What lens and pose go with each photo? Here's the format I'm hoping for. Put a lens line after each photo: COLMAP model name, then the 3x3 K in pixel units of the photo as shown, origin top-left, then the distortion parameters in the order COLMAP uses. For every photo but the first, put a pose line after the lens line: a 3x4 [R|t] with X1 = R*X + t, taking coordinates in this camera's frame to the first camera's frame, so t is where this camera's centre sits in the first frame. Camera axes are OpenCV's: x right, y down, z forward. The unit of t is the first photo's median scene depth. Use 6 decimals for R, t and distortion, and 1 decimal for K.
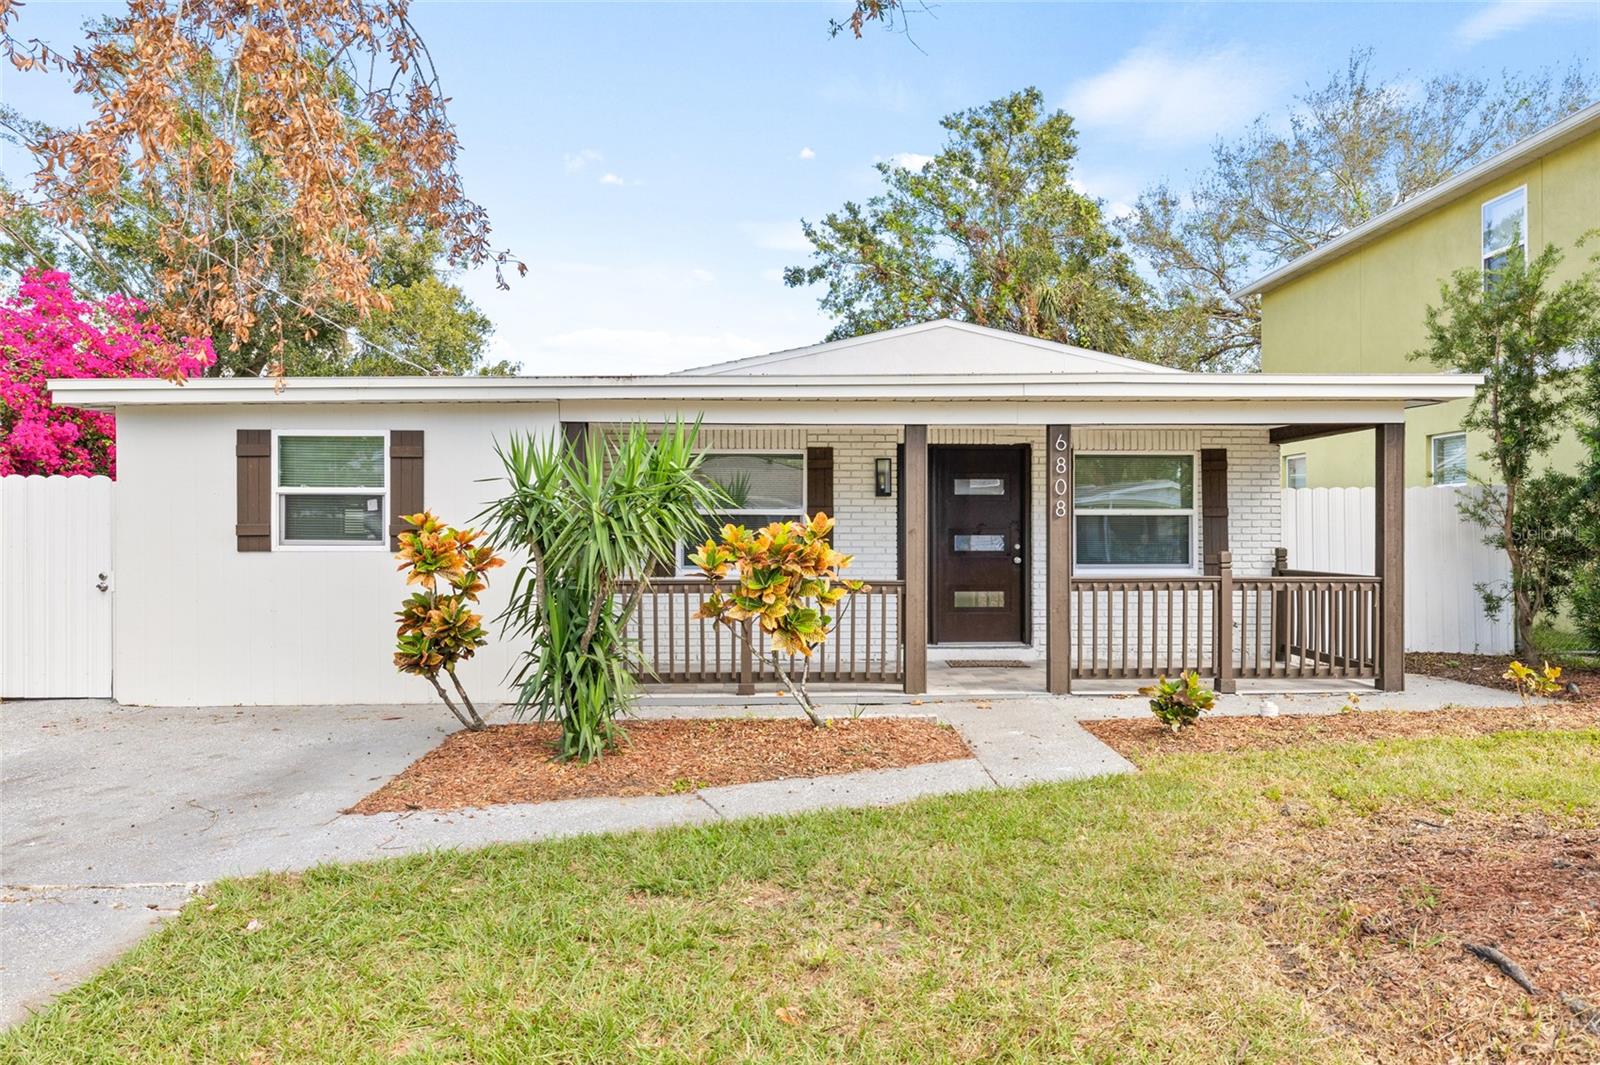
lens RADIAL K [[1064.5, 0, 817.4], [0, 1064.5, 520.1], [0, 0, 1]] dist [-0.005736, 0.009828]
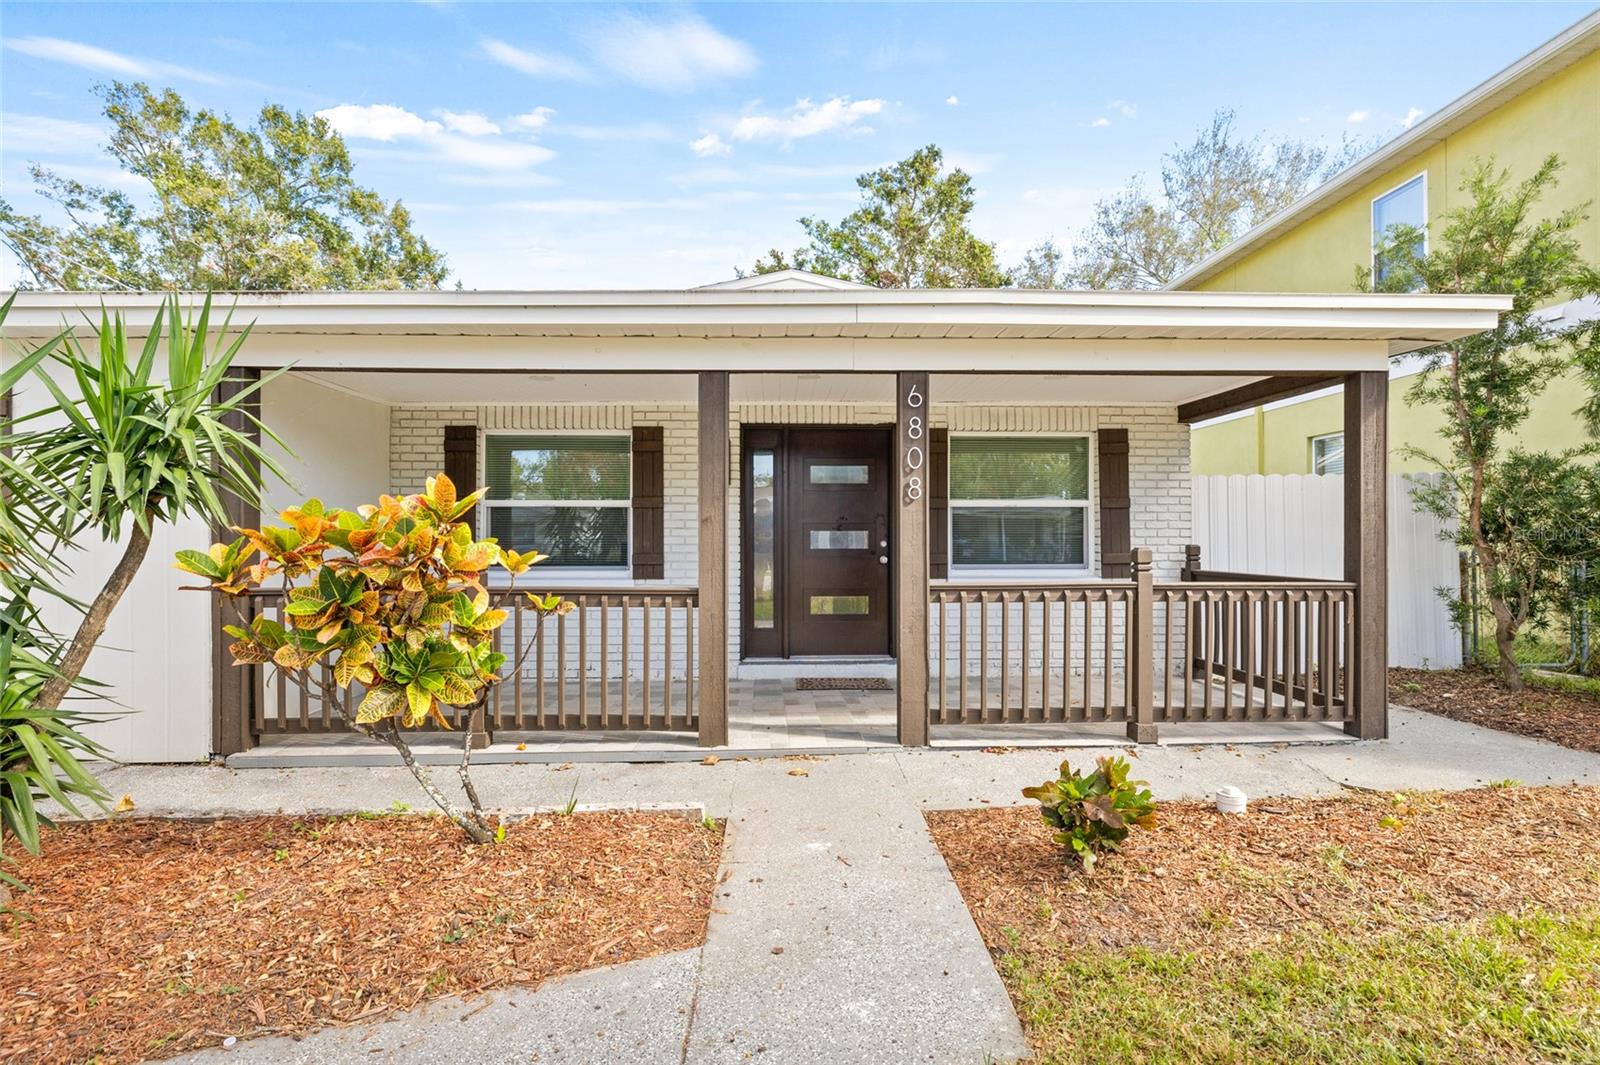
lens RADIAL K [[762.6, 0, 794.5], [0, 762.6, 534.4], [0, 0, 1]] dist [-0.002449, 0.000239]
pose [[0.999988, -0.001341, -0.004607, 0.125077], [0.001356, 0.999994, 0.003182, 0.015844], [0.004603, -0.003188, 0.999984, 0.403970]]
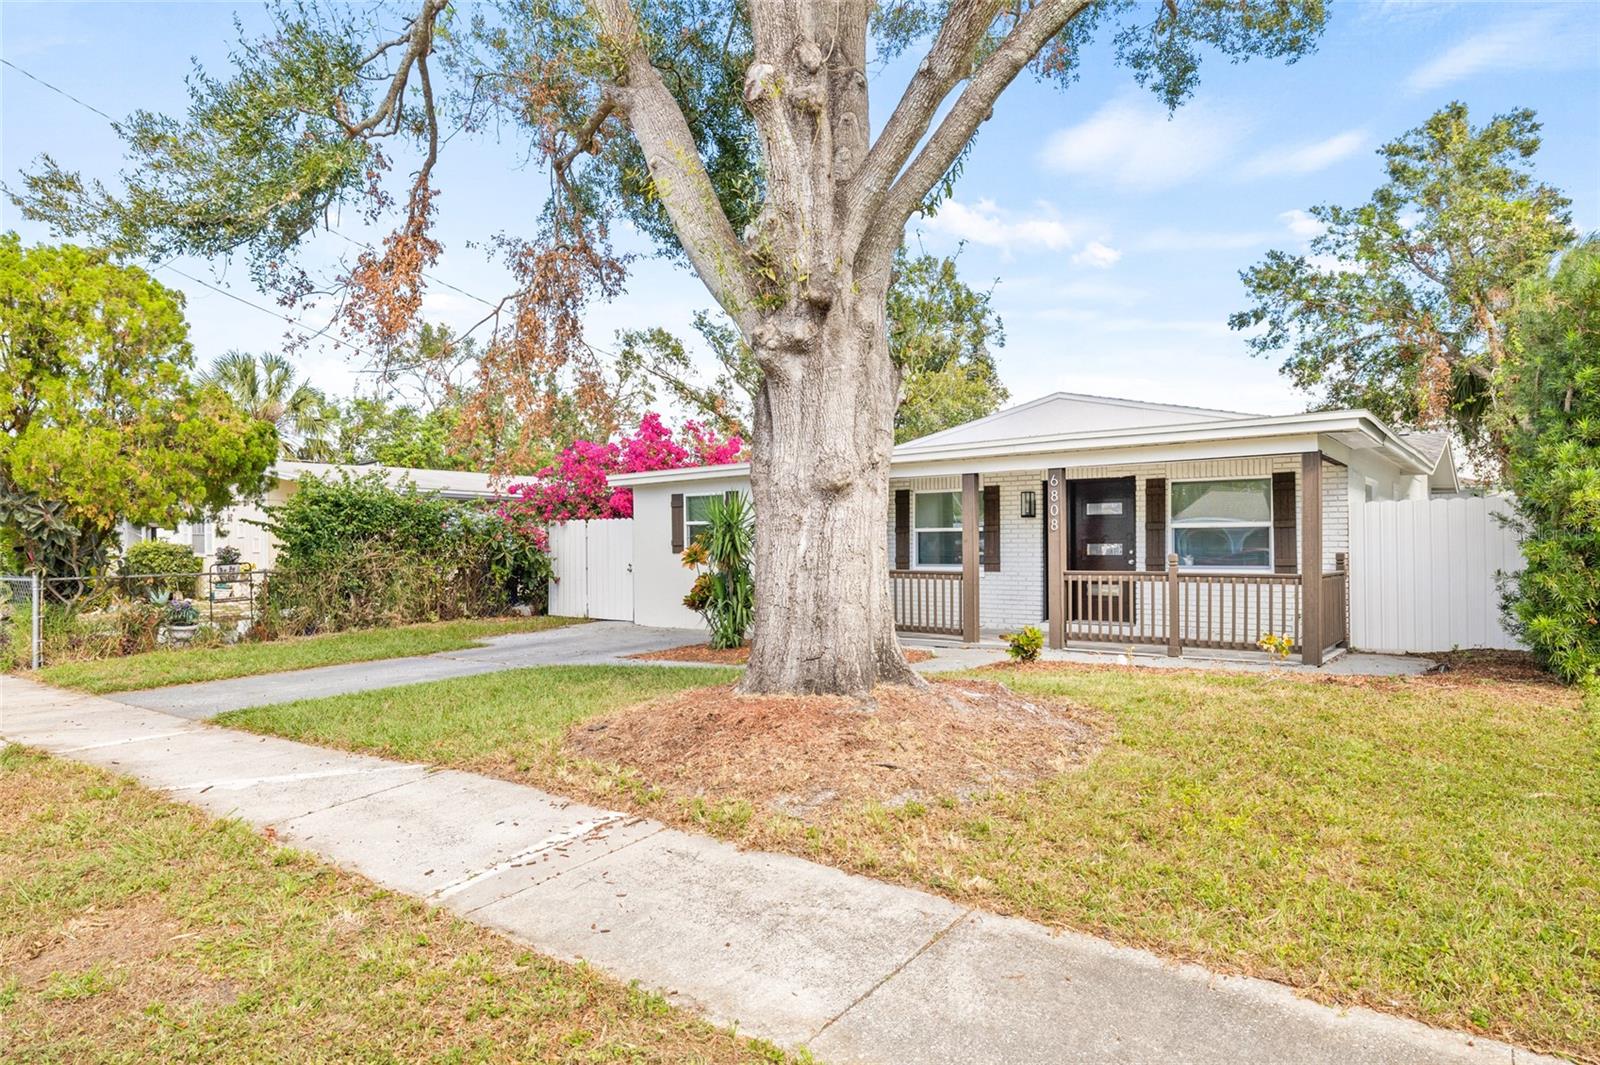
lens RADIAL K [[966.8, 0, 801.8], [0, 966.8, 545.4], [0, 0, 1]] dist [-0.002565, -0.000848]
pose [[0.765667, -0.005342, -0.643214, 0.691763], [0.010221, 0.999940, 0.003863, 0.007595], [0.643155, -0.009532, 0.765676, -0.223532]]
